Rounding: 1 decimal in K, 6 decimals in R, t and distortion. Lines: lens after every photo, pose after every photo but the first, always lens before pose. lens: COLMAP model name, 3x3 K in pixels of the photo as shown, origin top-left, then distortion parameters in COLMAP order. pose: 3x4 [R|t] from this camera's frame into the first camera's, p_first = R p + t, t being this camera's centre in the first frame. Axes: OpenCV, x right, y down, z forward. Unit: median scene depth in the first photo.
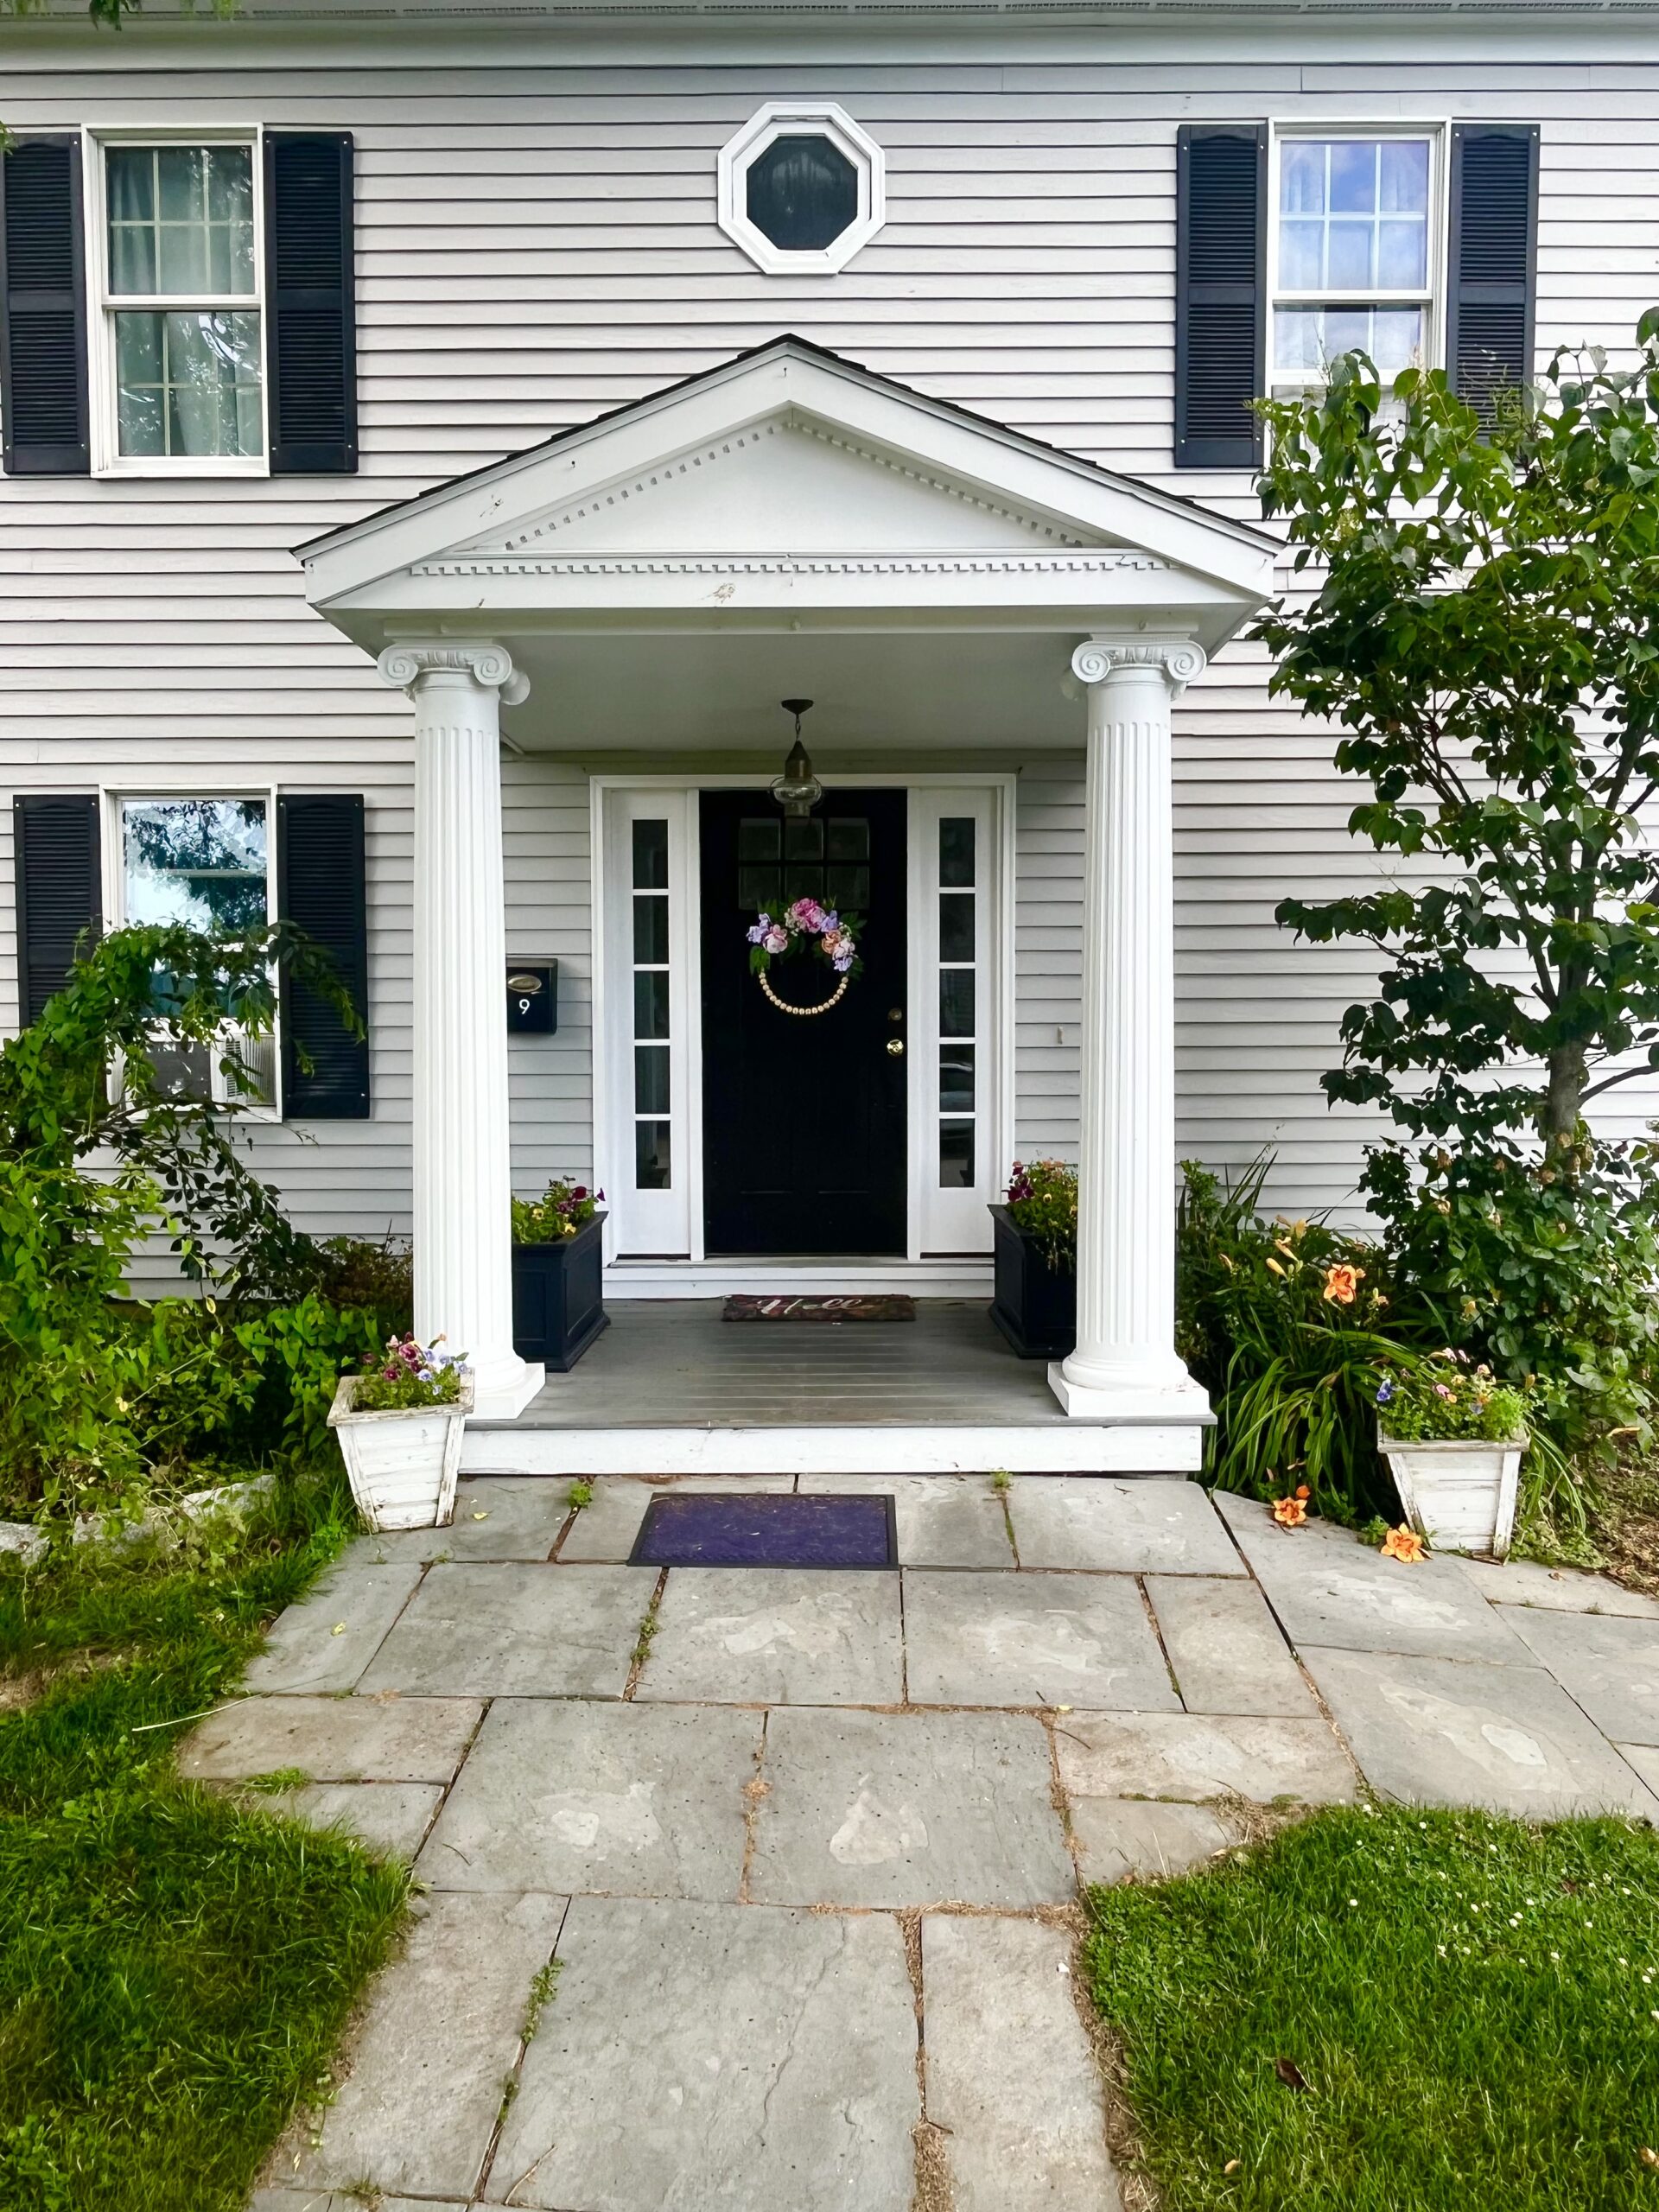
lens RADIAL K [[1414.8, 0, 840.2], [0, 1414.8, 1097.5], [0, 0, 1]] dist [-0.006464, -0.004483]
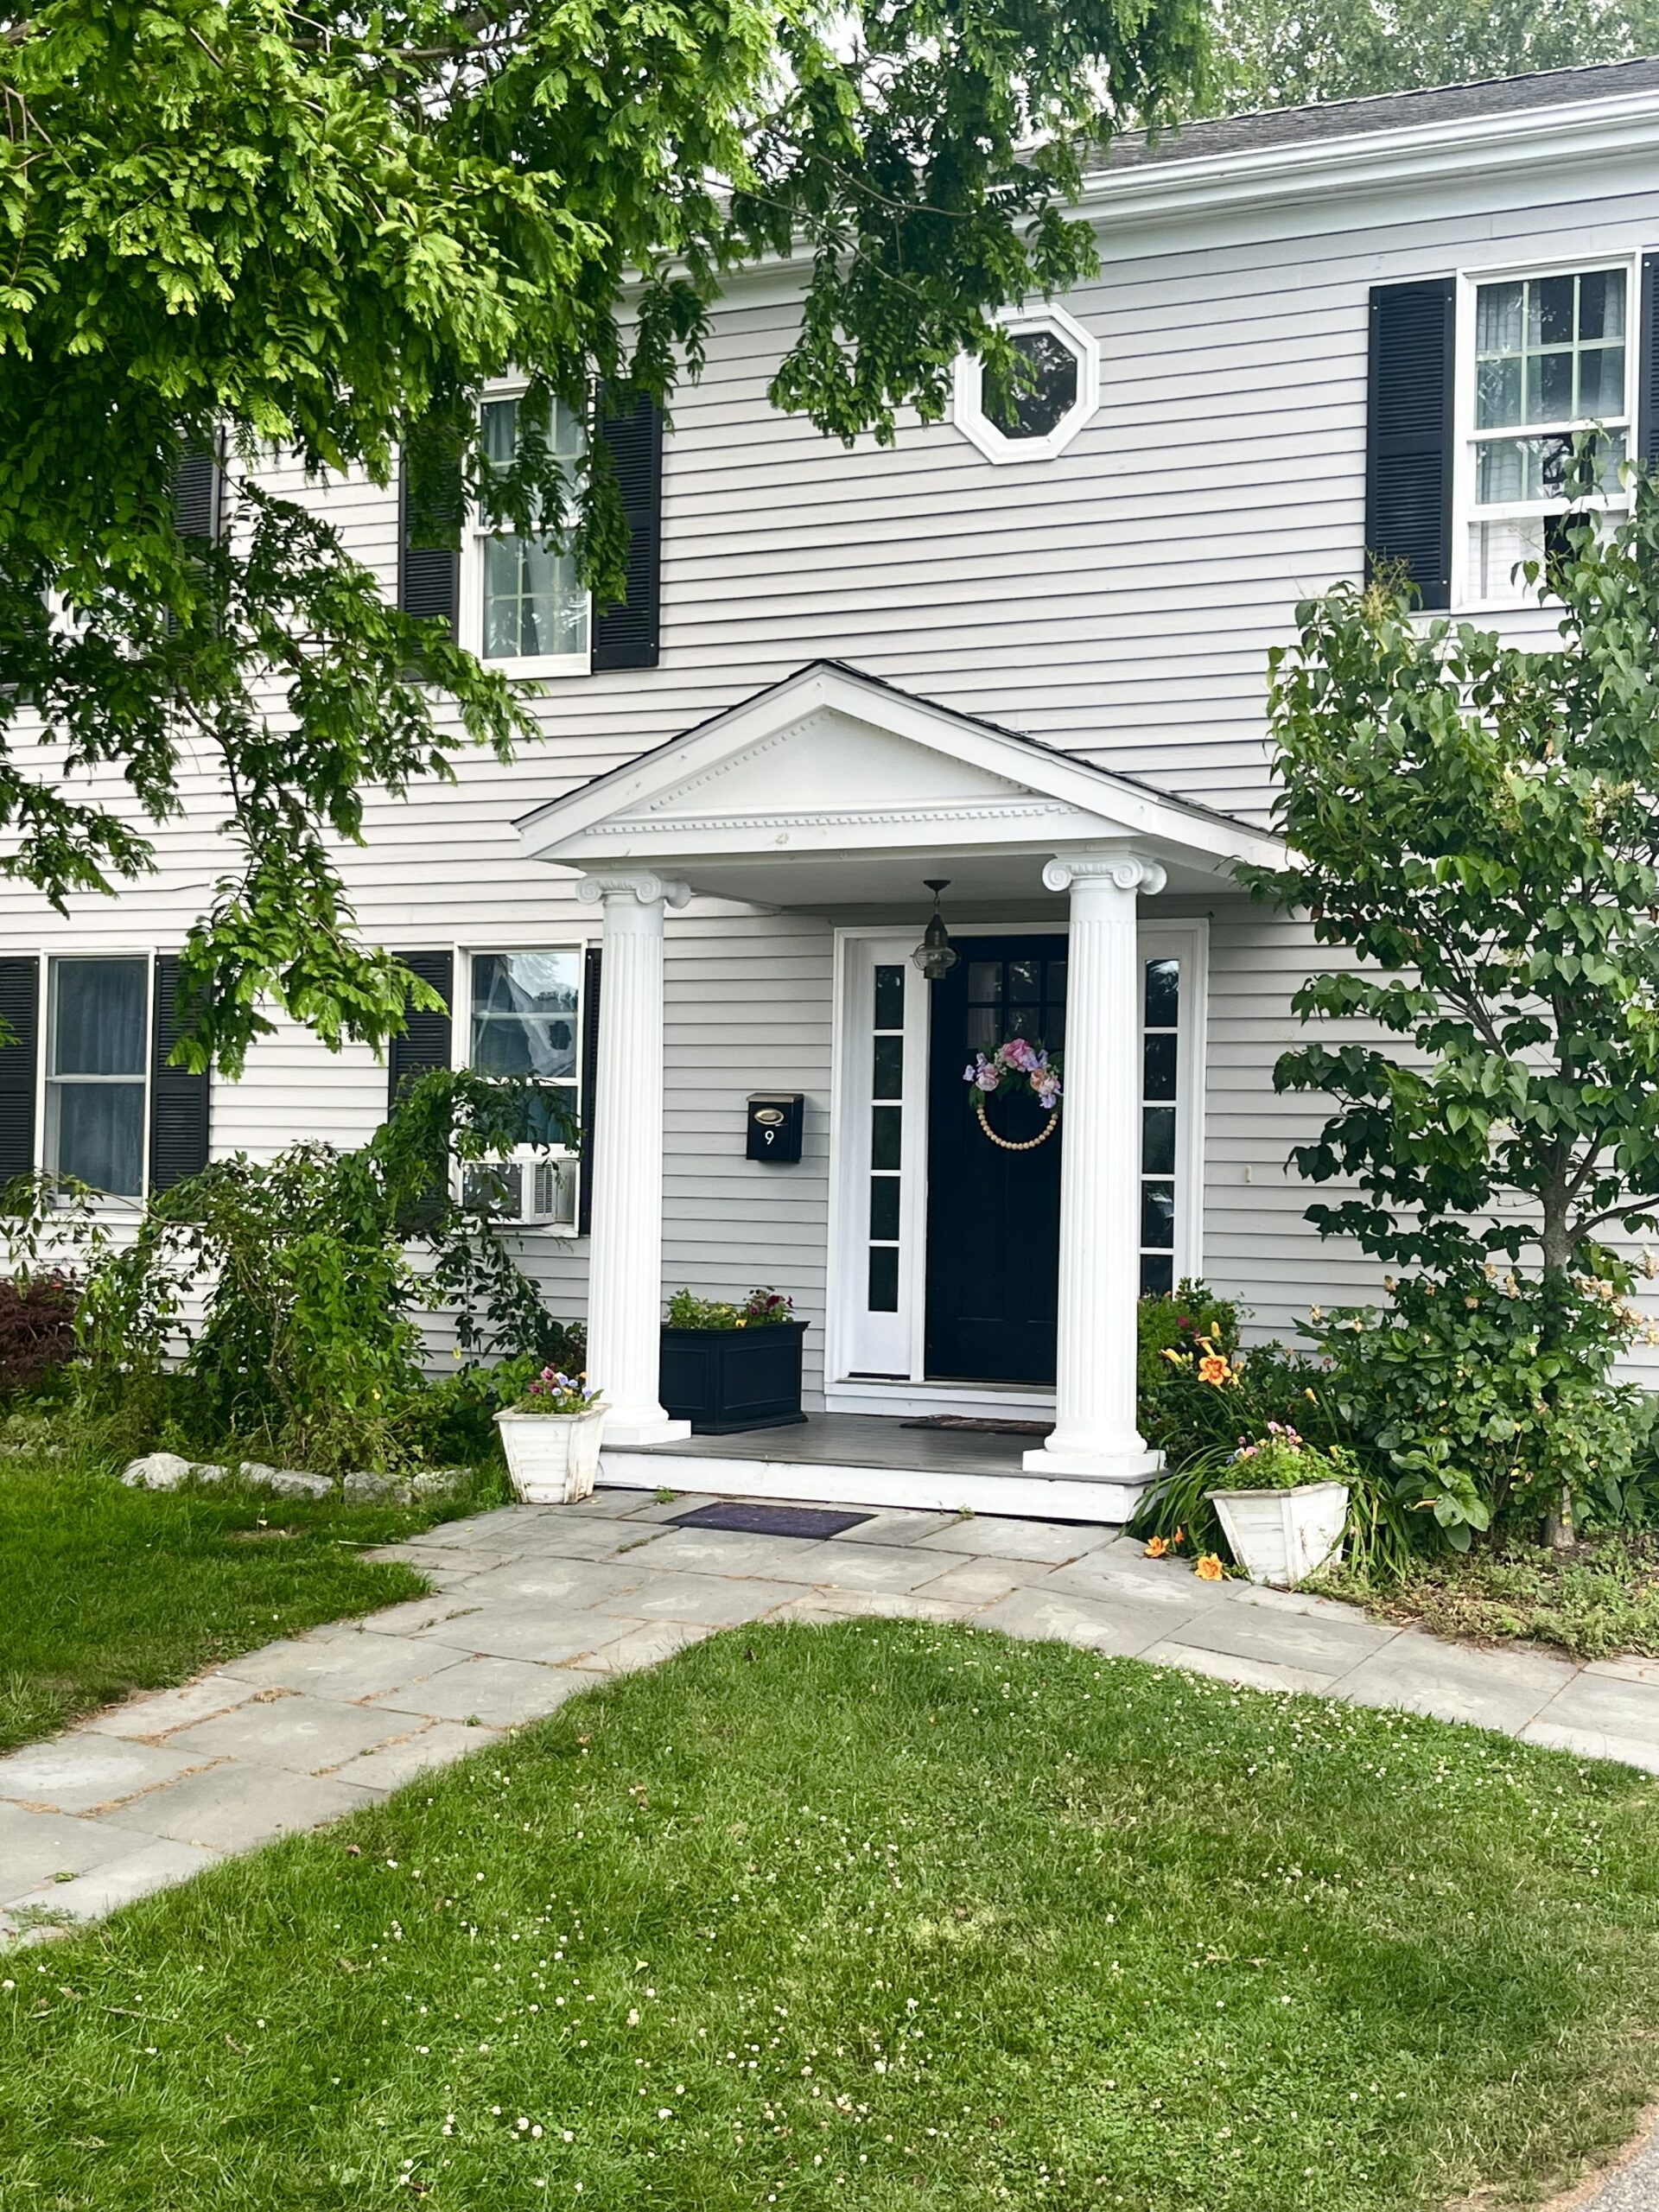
lens RADIAL K [[2837.8, 0, 826.9], [0, 2837.8, 1107.2], [0, 0, 1]] dist [0.044624, 0.000000]
pose [[0.900509, 0.009955, -0.434723, 0.779945], [-0.041995, 0.997056, -0.064157, 0.052064], [0.432804, 0.076030, 0.898276, -0.970139]]
